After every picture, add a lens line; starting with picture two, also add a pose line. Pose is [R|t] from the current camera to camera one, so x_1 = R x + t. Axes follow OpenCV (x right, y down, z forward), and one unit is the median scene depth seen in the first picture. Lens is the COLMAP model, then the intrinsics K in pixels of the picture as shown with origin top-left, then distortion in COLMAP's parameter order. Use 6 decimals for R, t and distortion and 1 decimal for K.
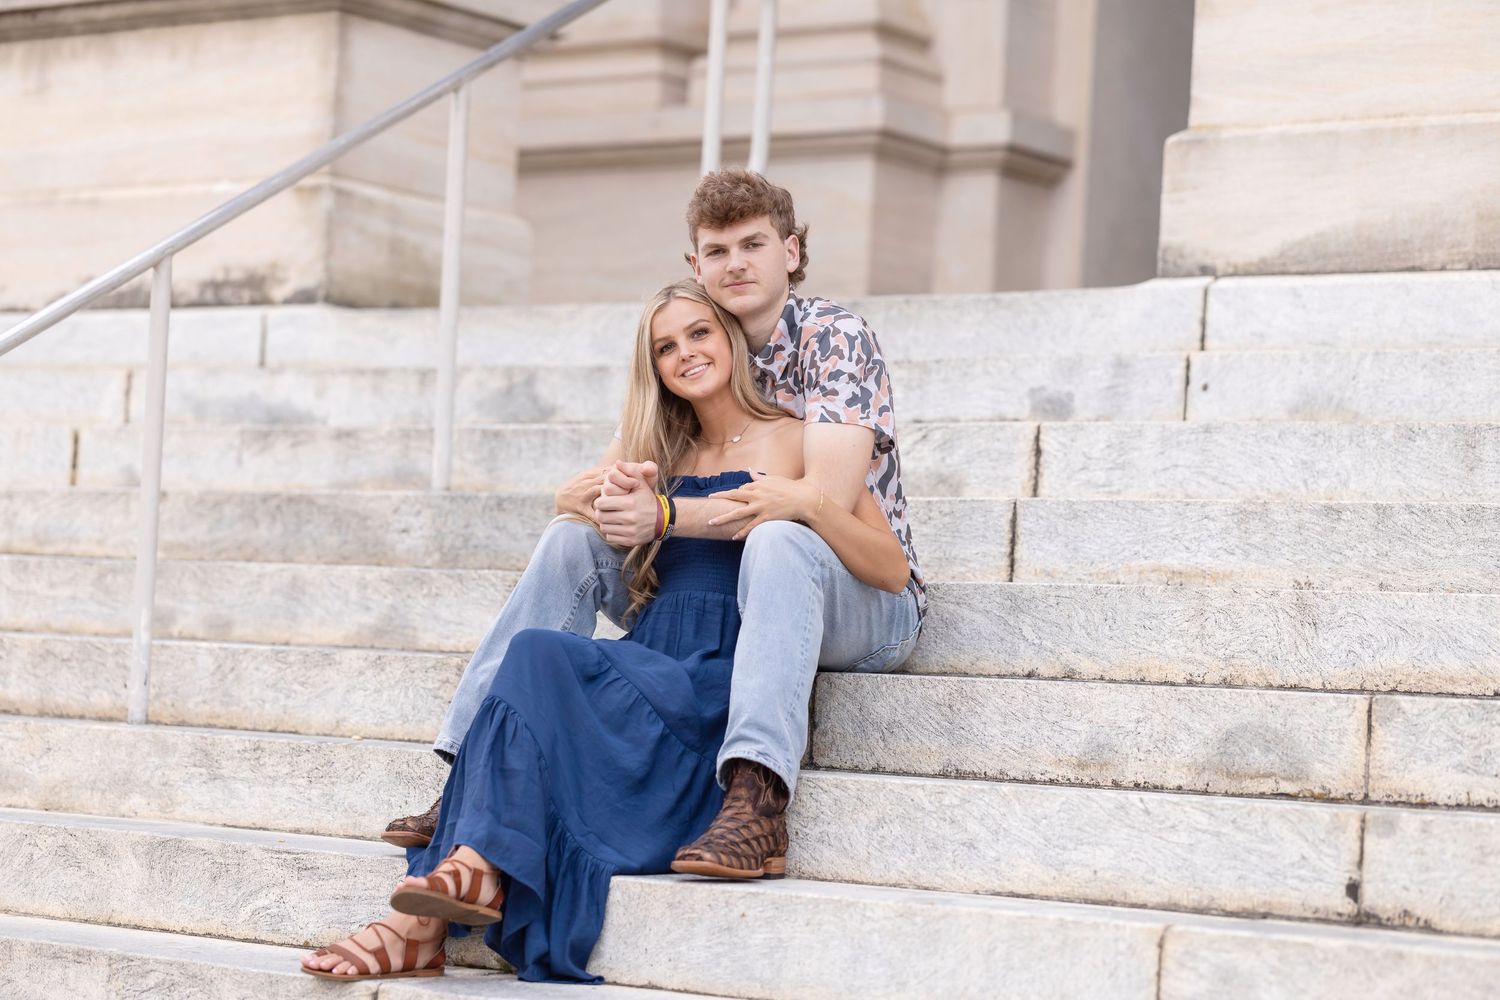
lens RADIAL K [[3638.5, 0, 750.0], [0, 3638.5, 500.0], [0, 0, 1]] dist [-0.009608, 0.221104]
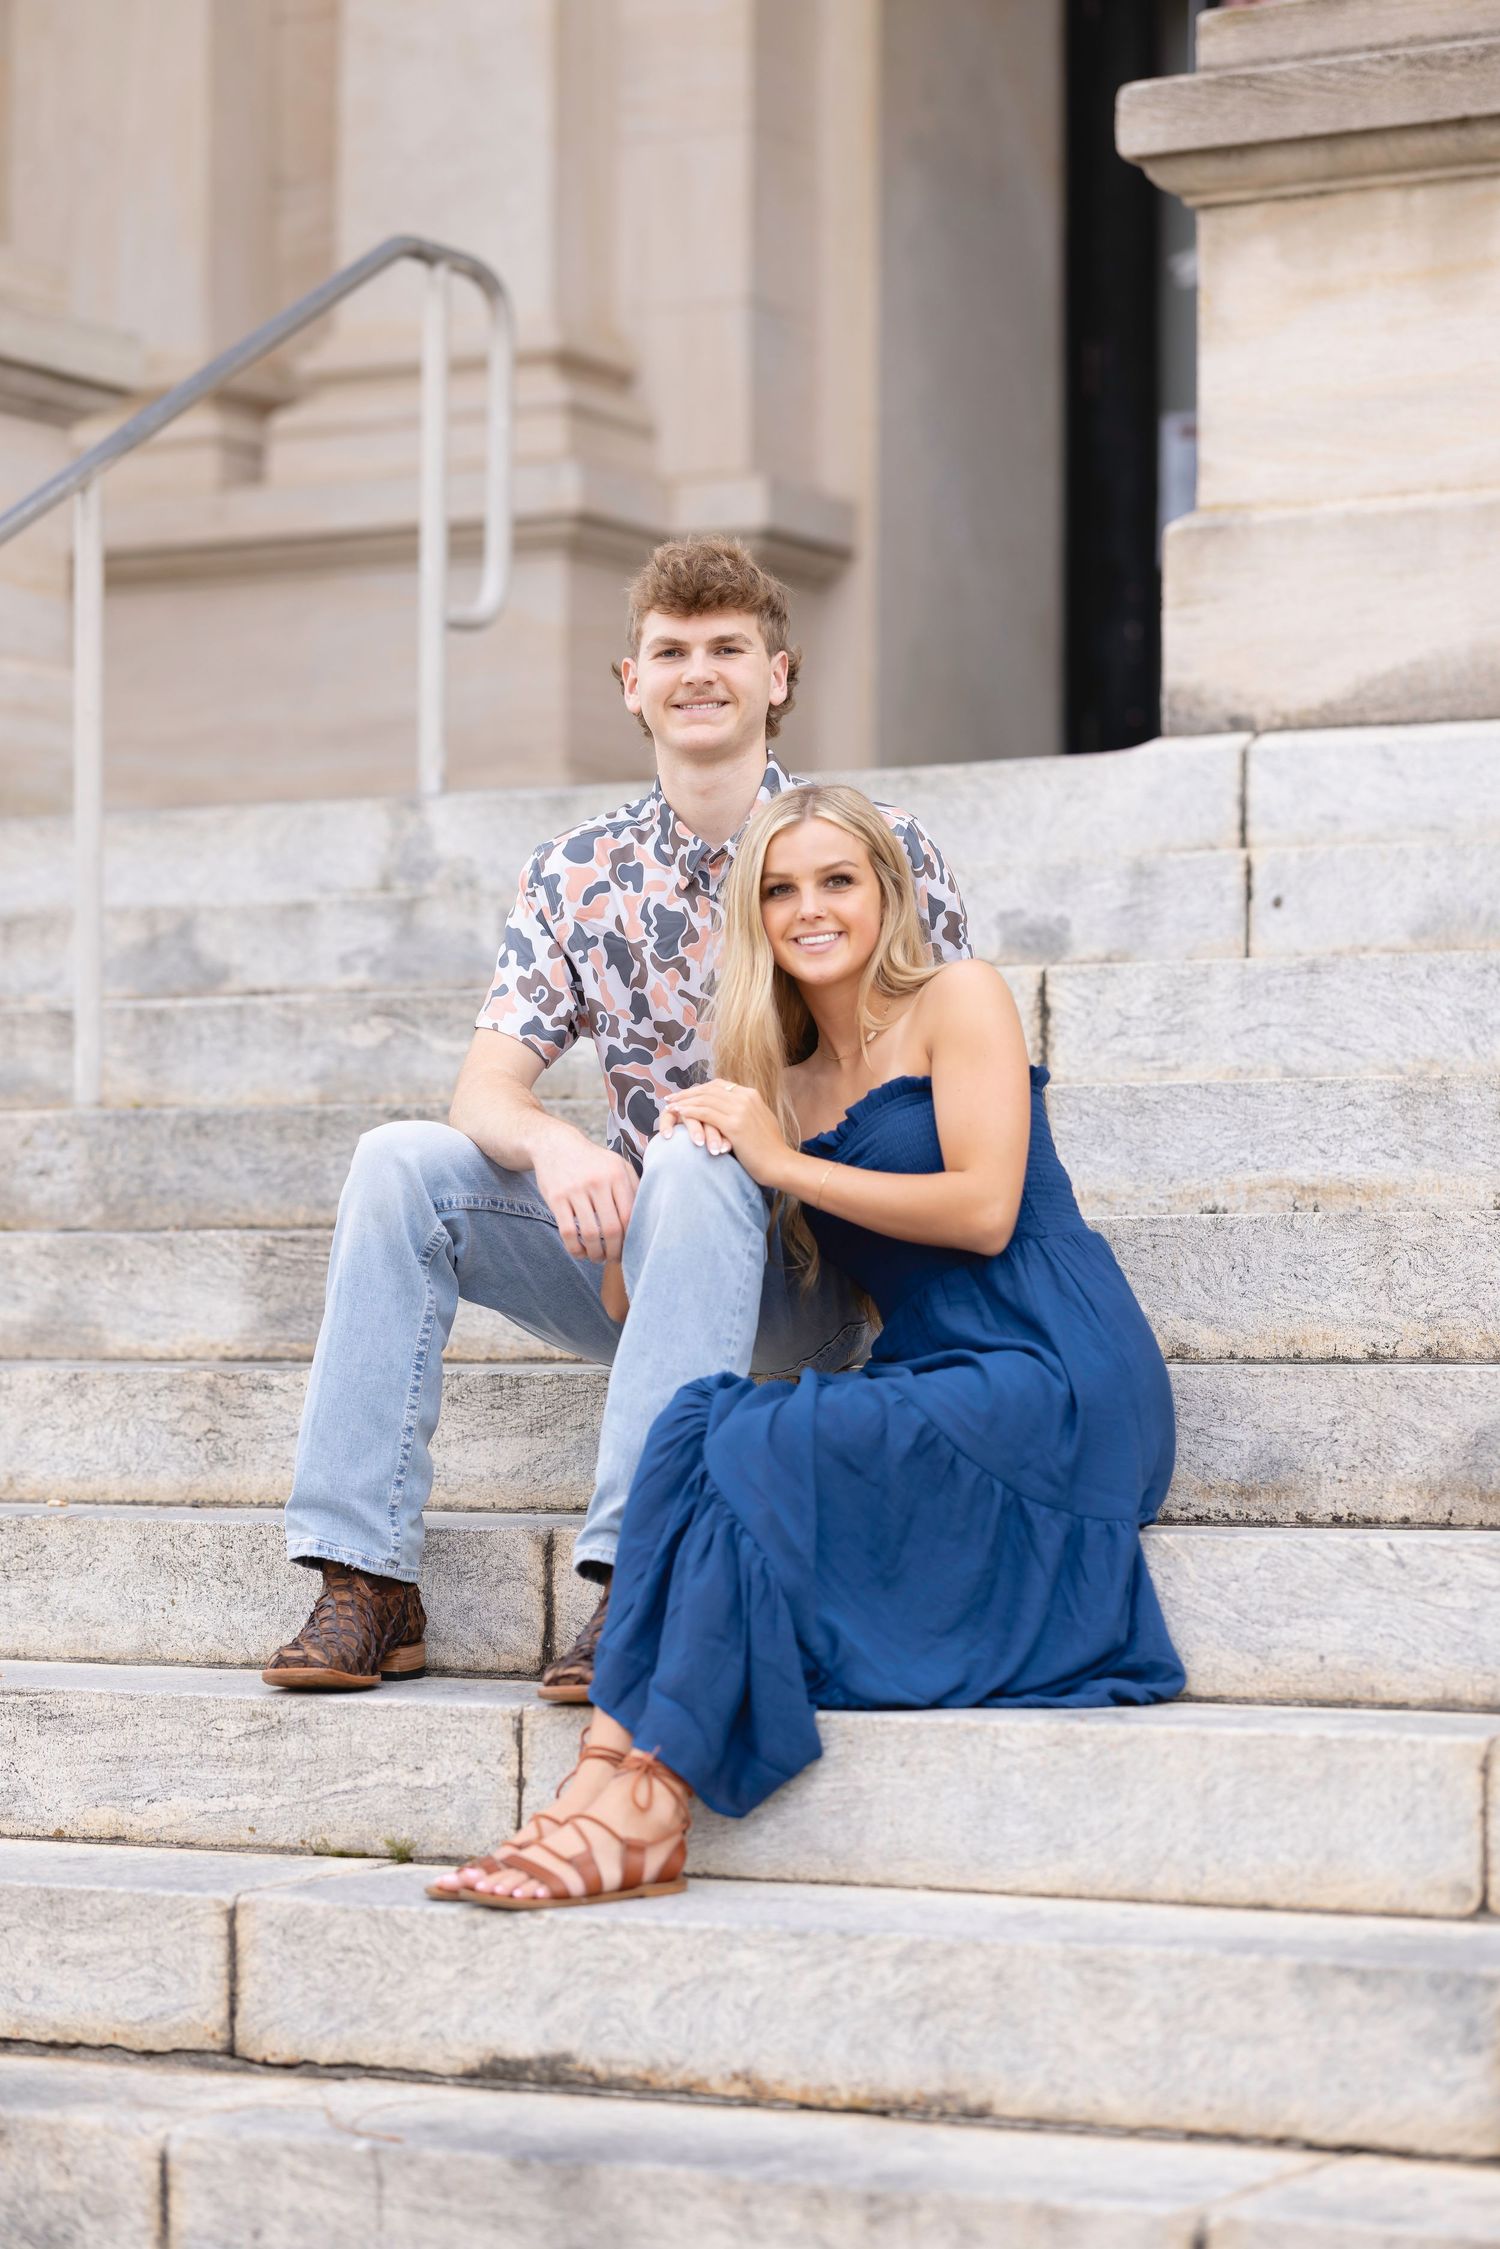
lens RADIAL K [[5455.3, 0, 750.0], [0, 5455.3, 1124.5], [0, 0, 1]] dist [-0.009608, 0.221104]
pose [[0.991016, -0.046815, 0.125280, -0.104025], [0.044745, 0.998812, 0.019290, -0.014954], [-0.126034, -0.013511, 0.991934, 0.024773]]
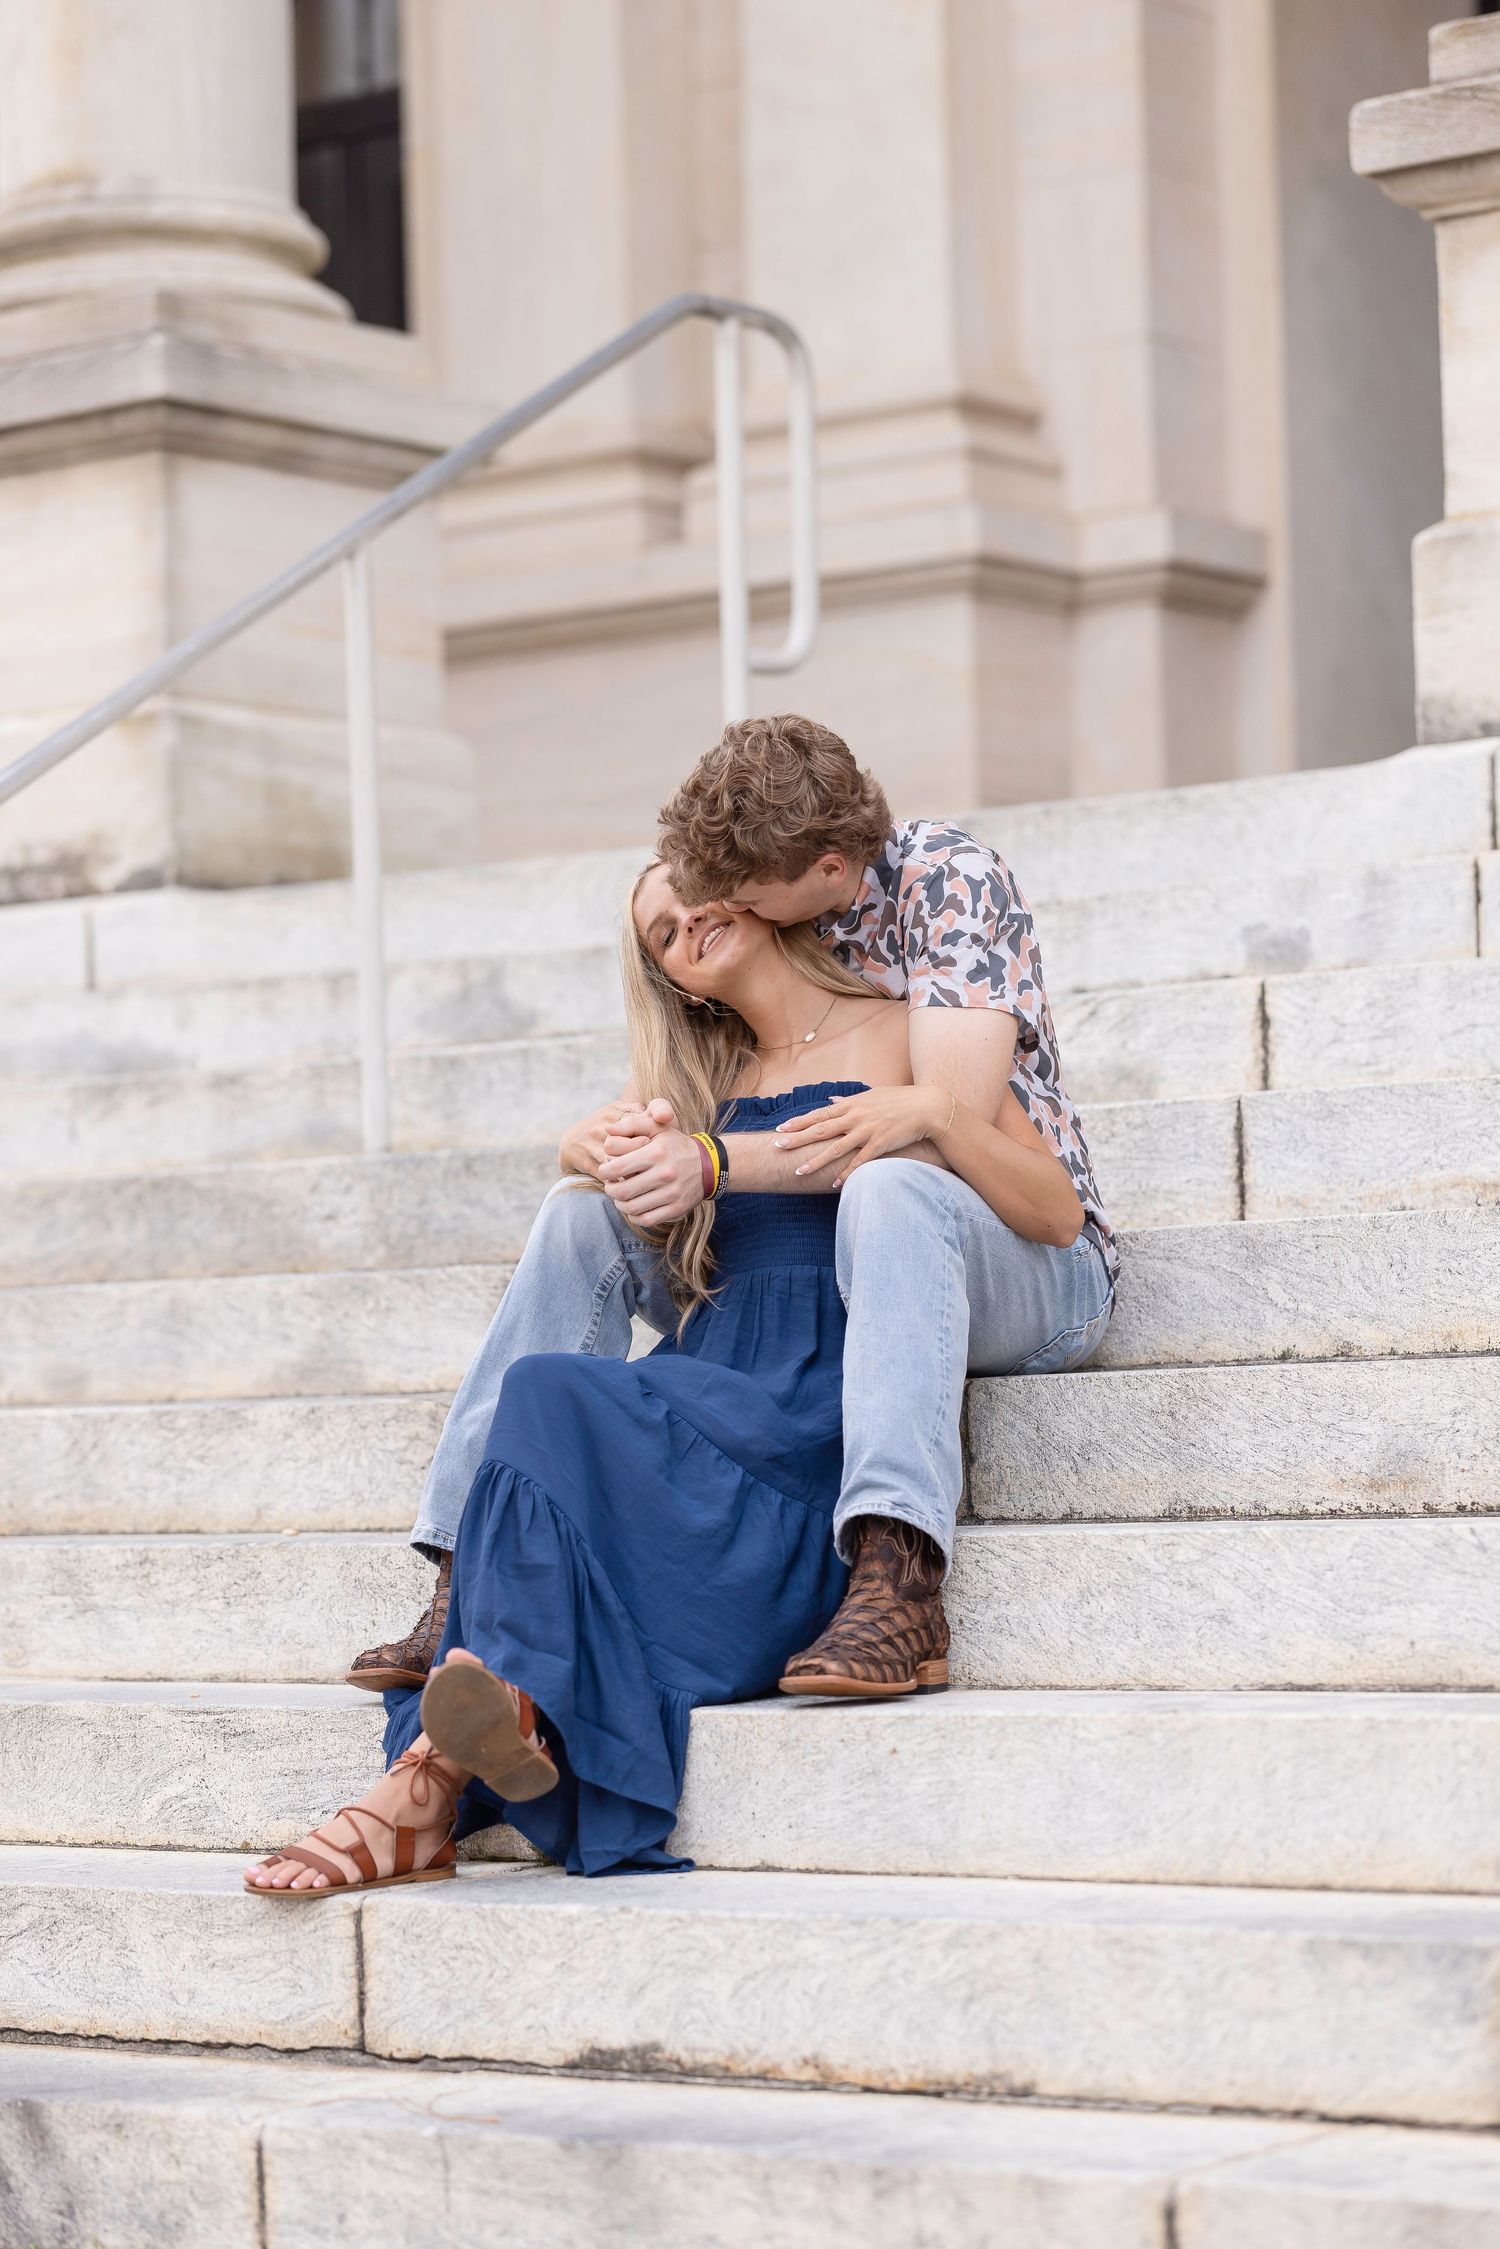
lens RADIAL K [[5455.3, 0, 750.0], [0, 5455.3, 1124.5], [0, 0, 1]] dist [-0.009608, 0.221104]
pose [[0.996420, -0.083898, -0.010427, -0.006692], [0.083913, 0.996473, 0.001026, -0.003524], [0.010305, -0.001897, 0.999945, -0.005125]]
